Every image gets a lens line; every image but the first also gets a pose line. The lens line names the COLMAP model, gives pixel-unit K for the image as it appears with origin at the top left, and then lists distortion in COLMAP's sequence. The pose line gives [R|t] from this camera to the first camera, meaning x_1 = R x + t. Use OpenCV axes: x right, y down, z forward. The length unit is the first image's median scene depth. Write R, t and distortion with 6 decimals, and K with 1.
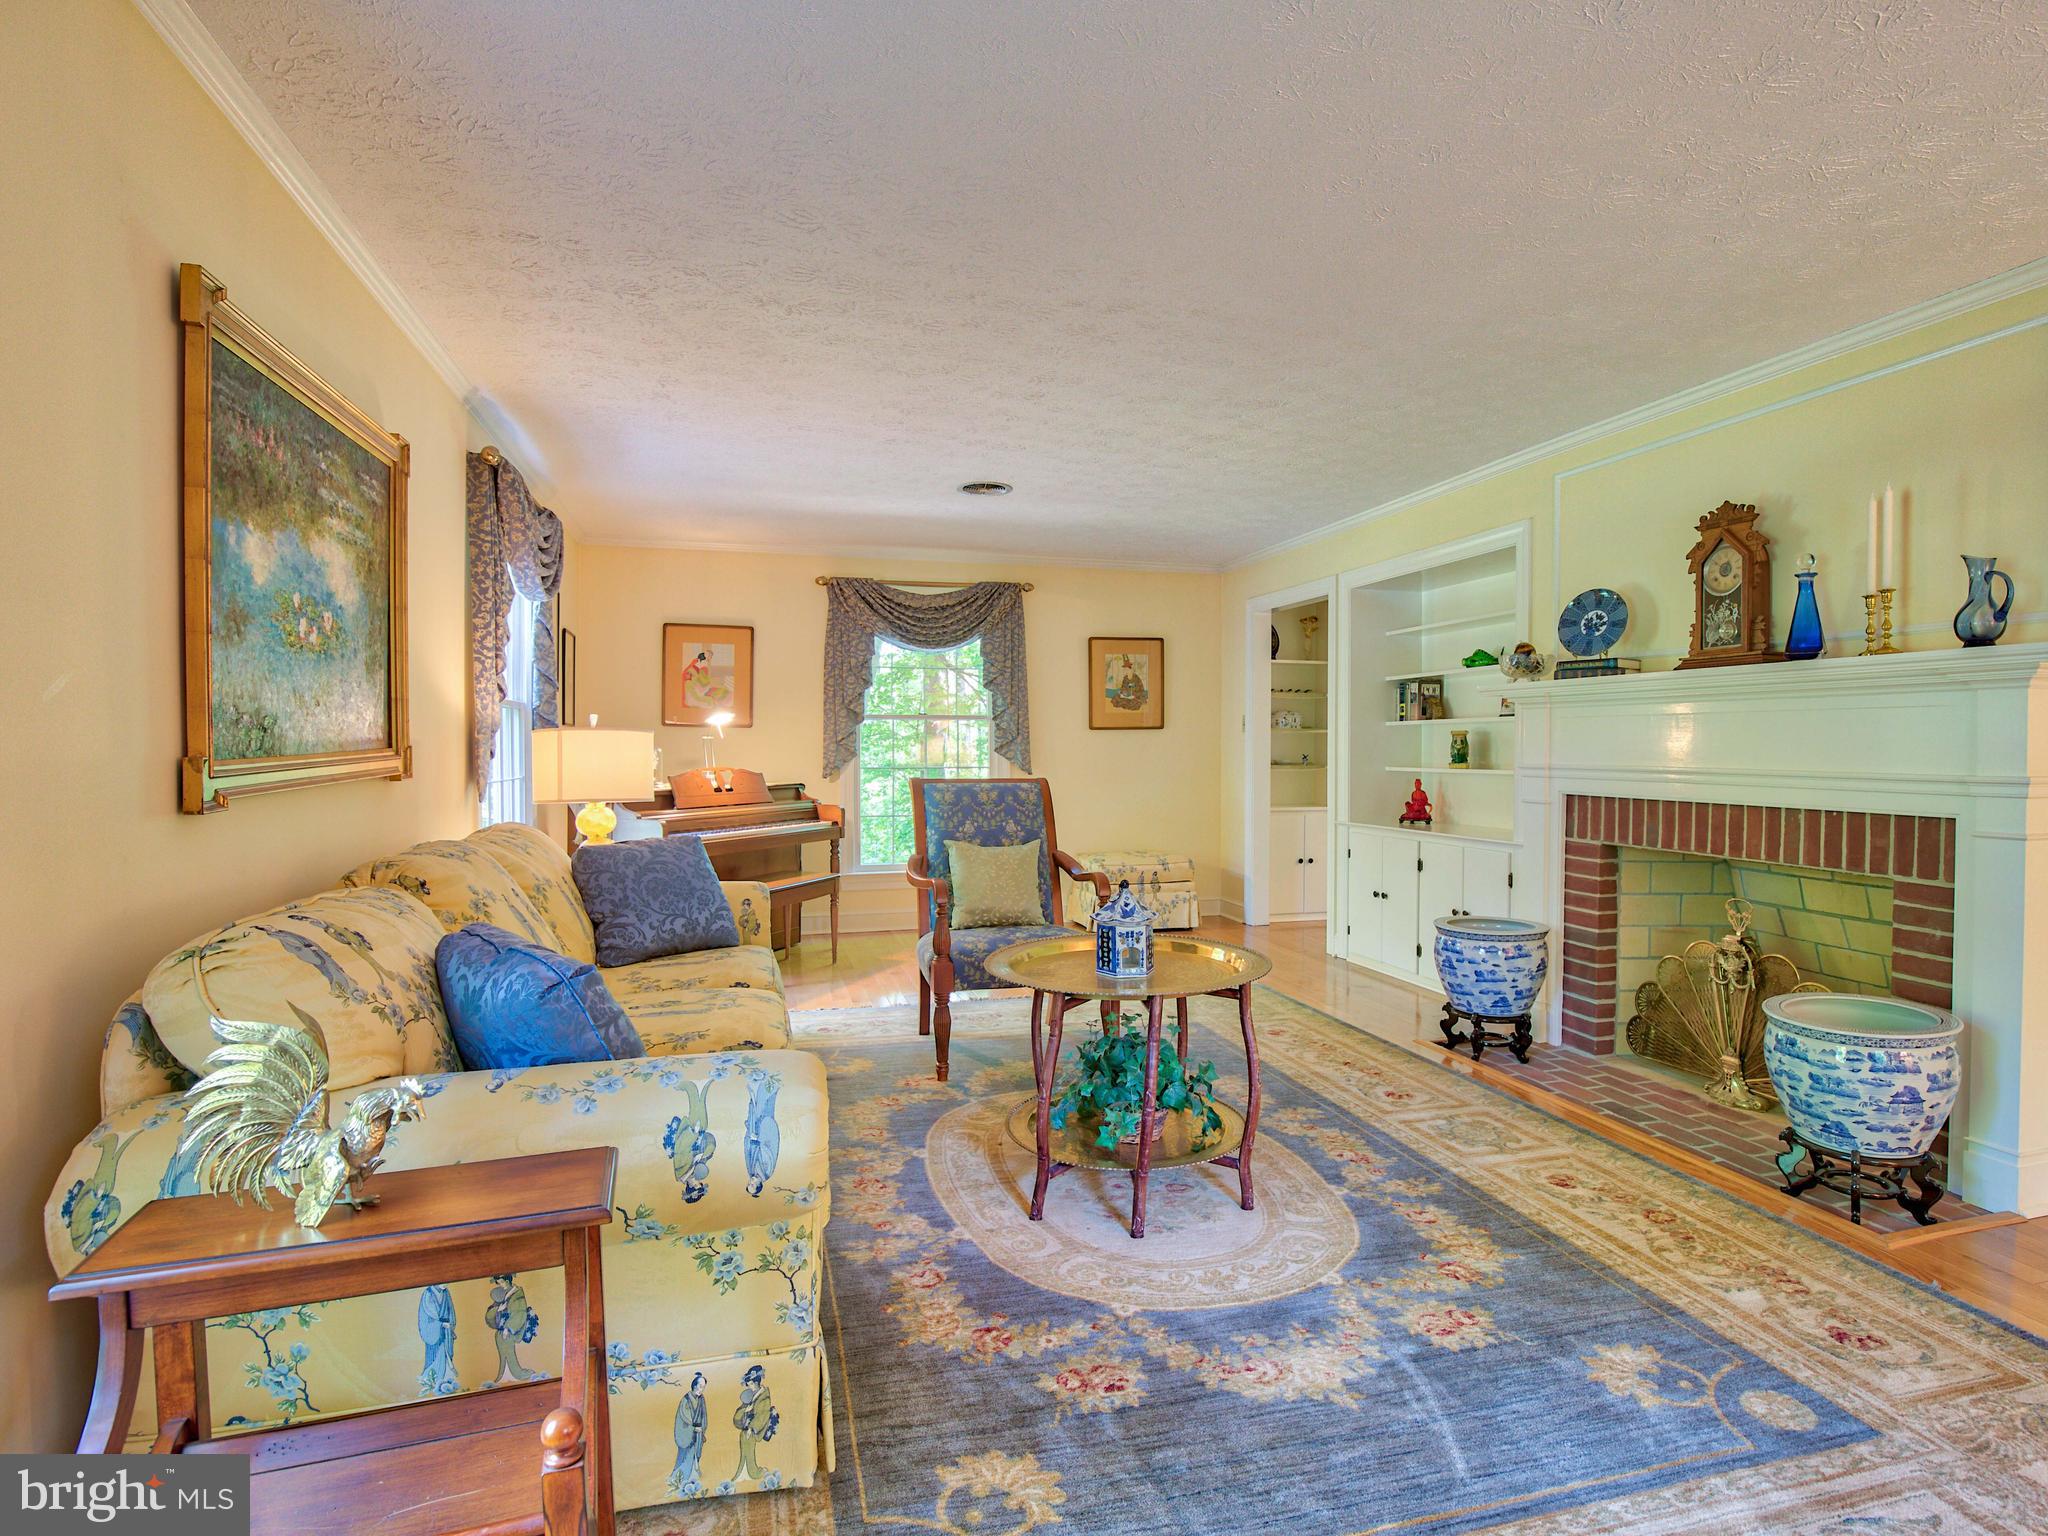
lens RADIAL K [[1057.7, 0, 1024.9], [0, 1057.7, 761.5], [0, 0, 1]] dist [-0.028432, 0.002983]
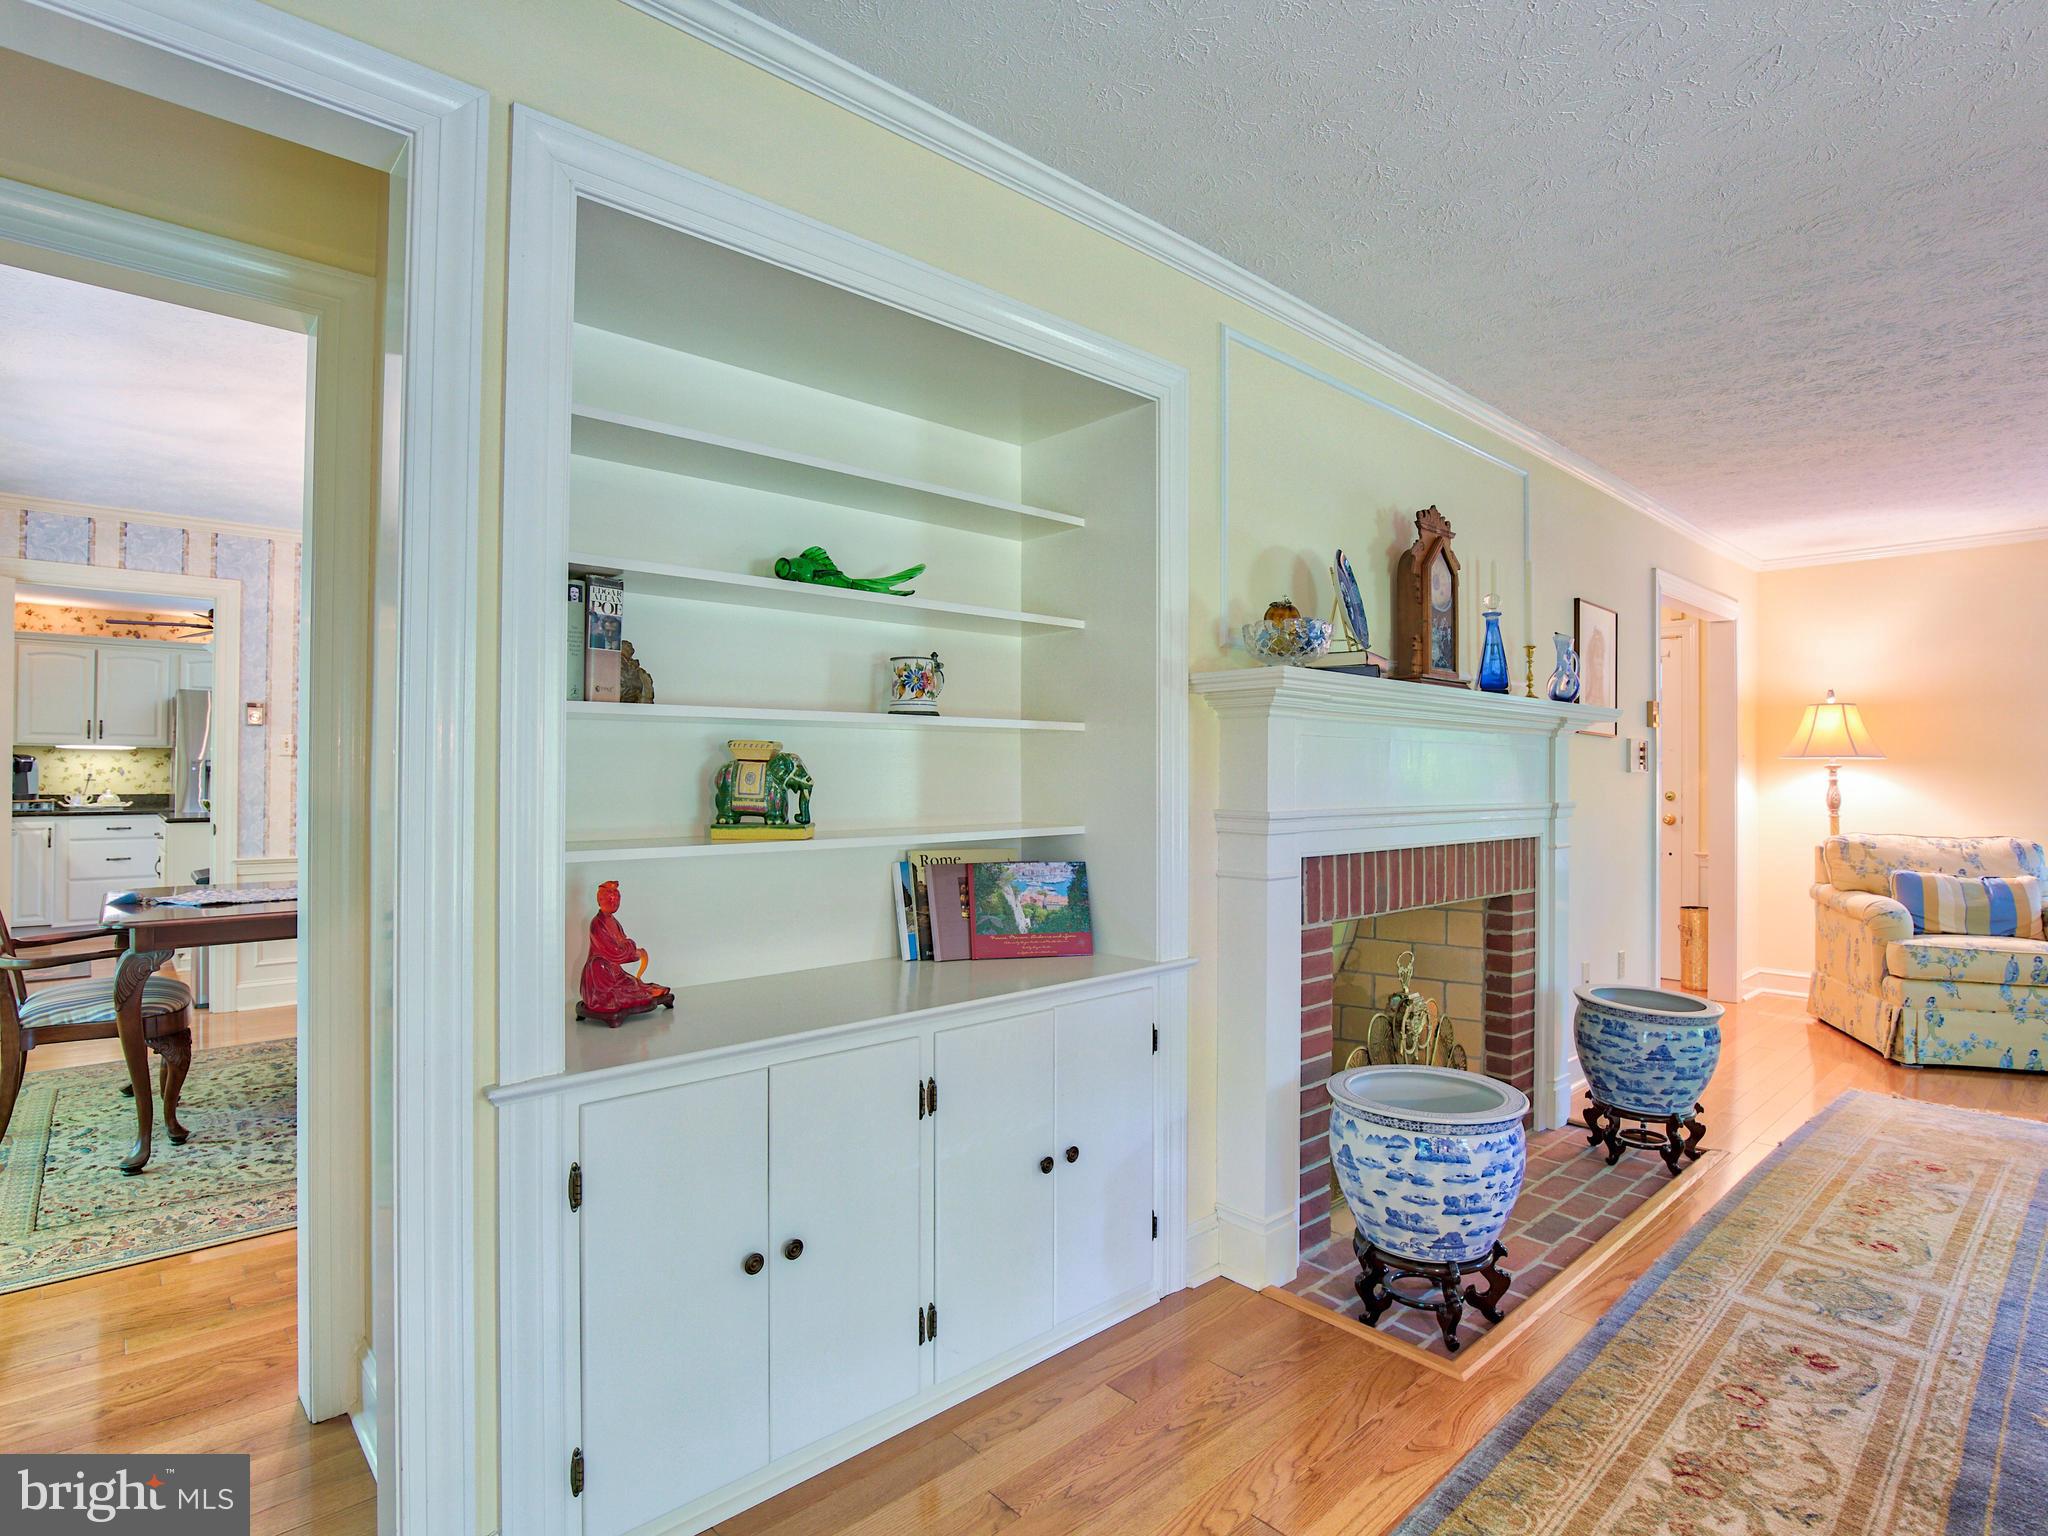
lens RADIAL K [[1057.7, 0, 1033.6], [0, 1057.7, 771.7], [0, 0, 1]] dist [-0.028432, 0.002983]
pose [[-0.448698, -0.001934, 0.893681, 0.011445], [0.009173, 0.999935, 0.006770, -0.017702], [-0.893636, 0.011236, -0.448651, 0.931716]]
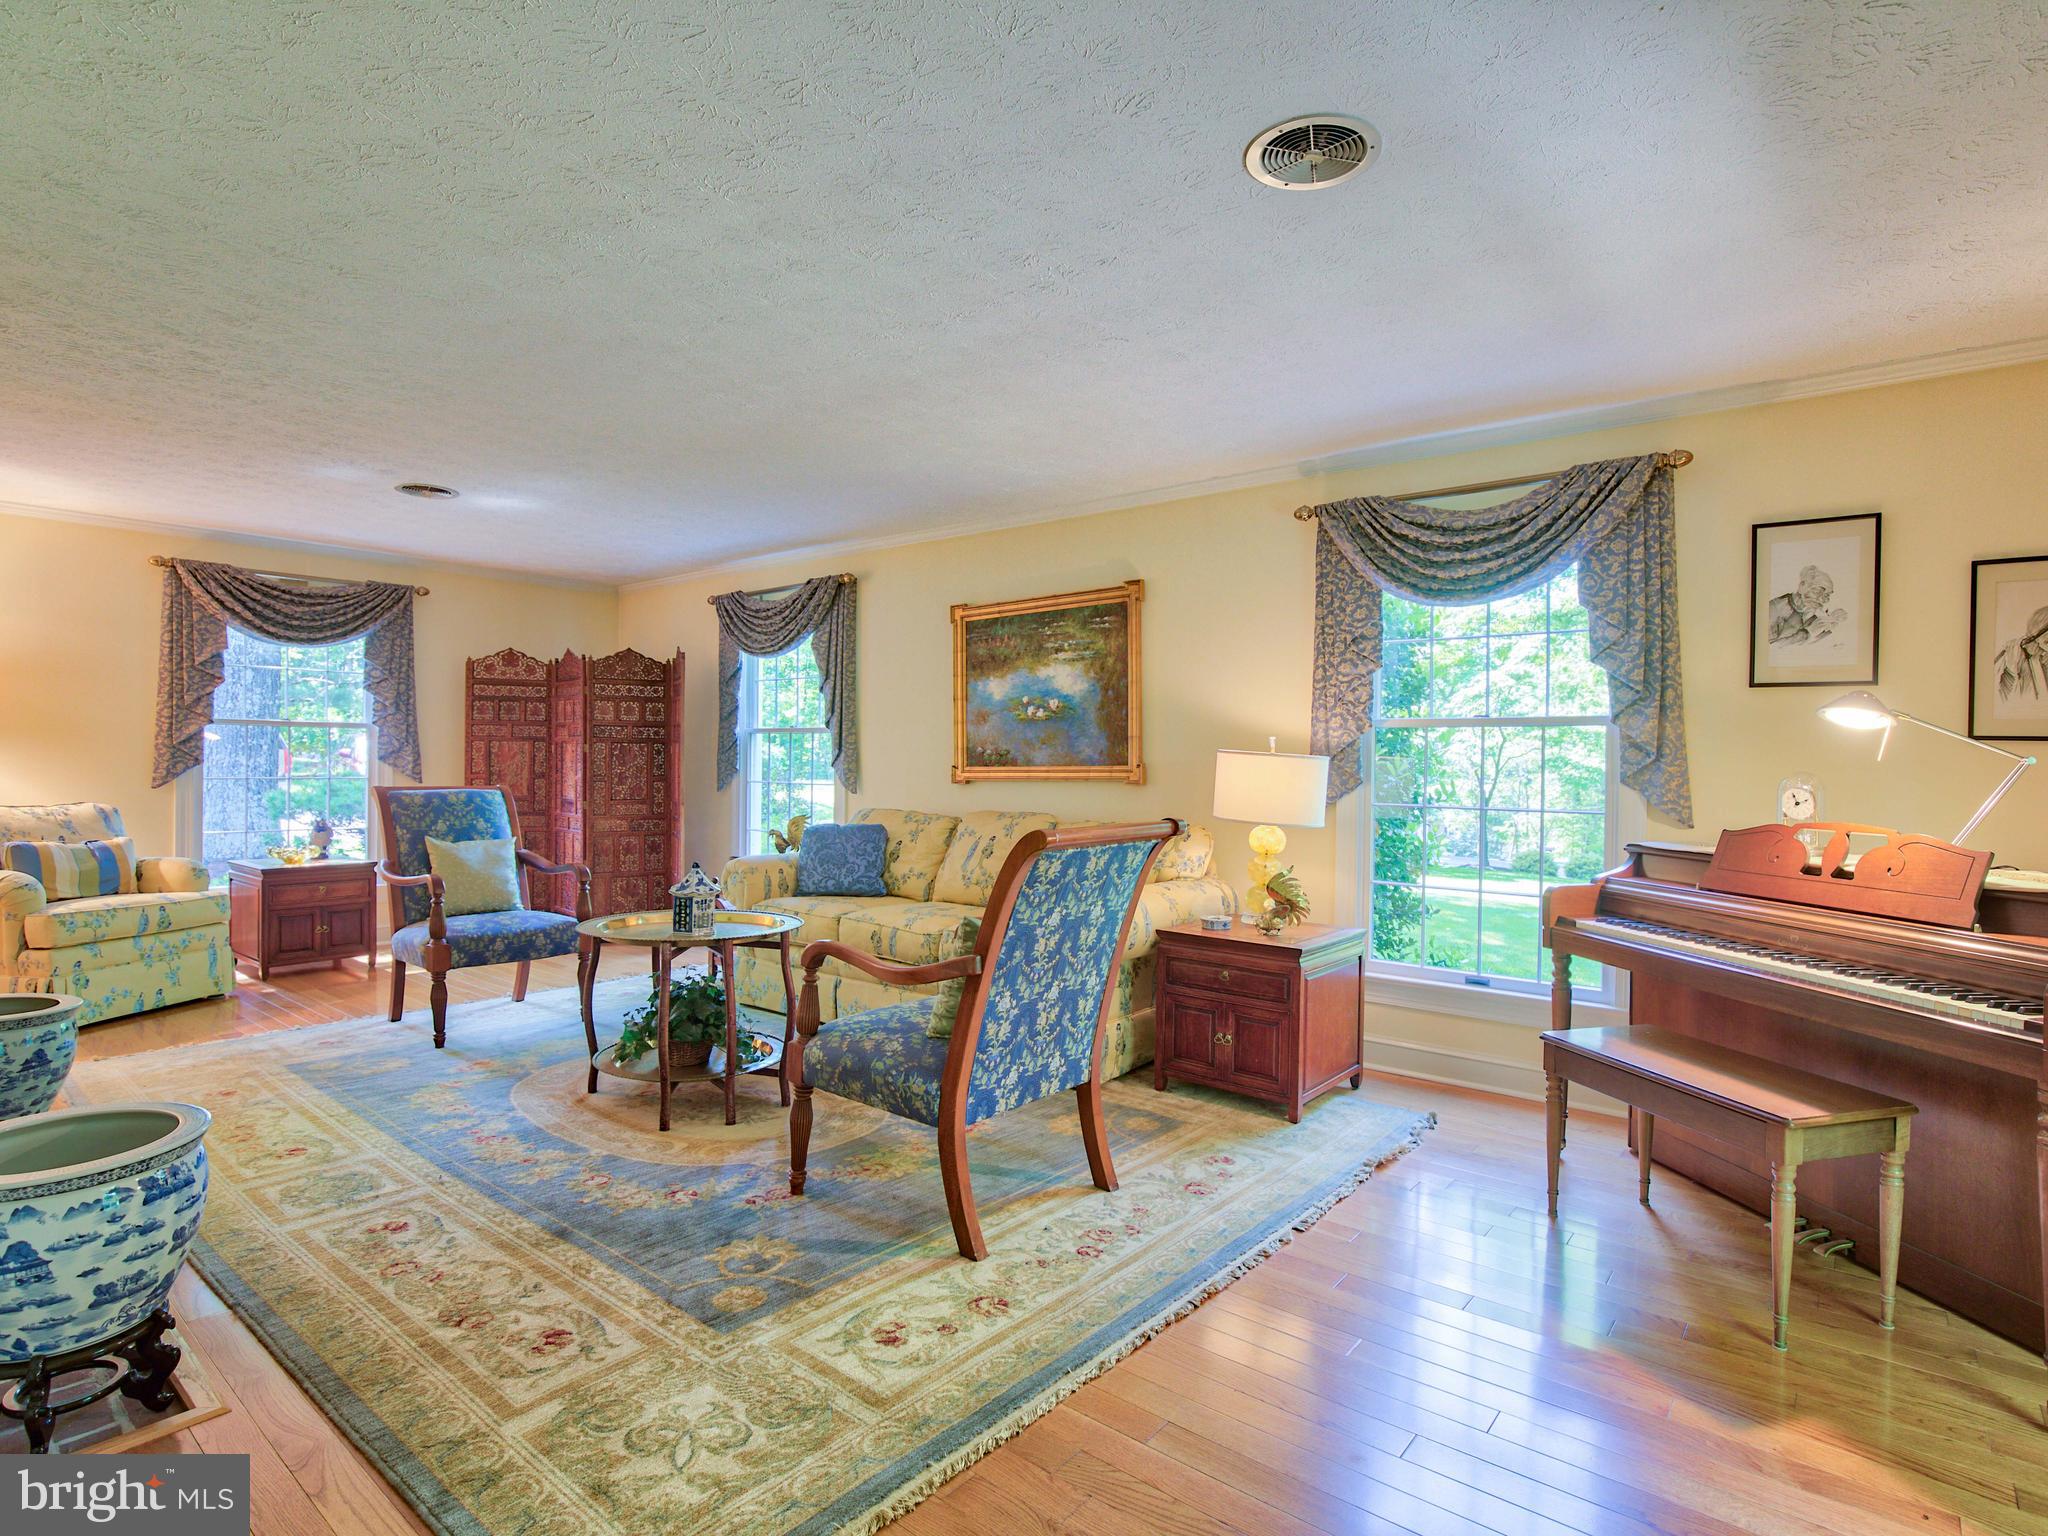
lens RADIAL K [[1057.7, 0, 1041.8], [0, 1057.7, 771.1], [0, 0, 1]] dist [-0.028432, 0.002983]
pose [[-0.819846, -0.004252, -0.572569, 0.221573], [-0.022416, 0.999444, 0.024674, -0.019204], [0.572146, 0.033063, -0.819485, 1.036781]]
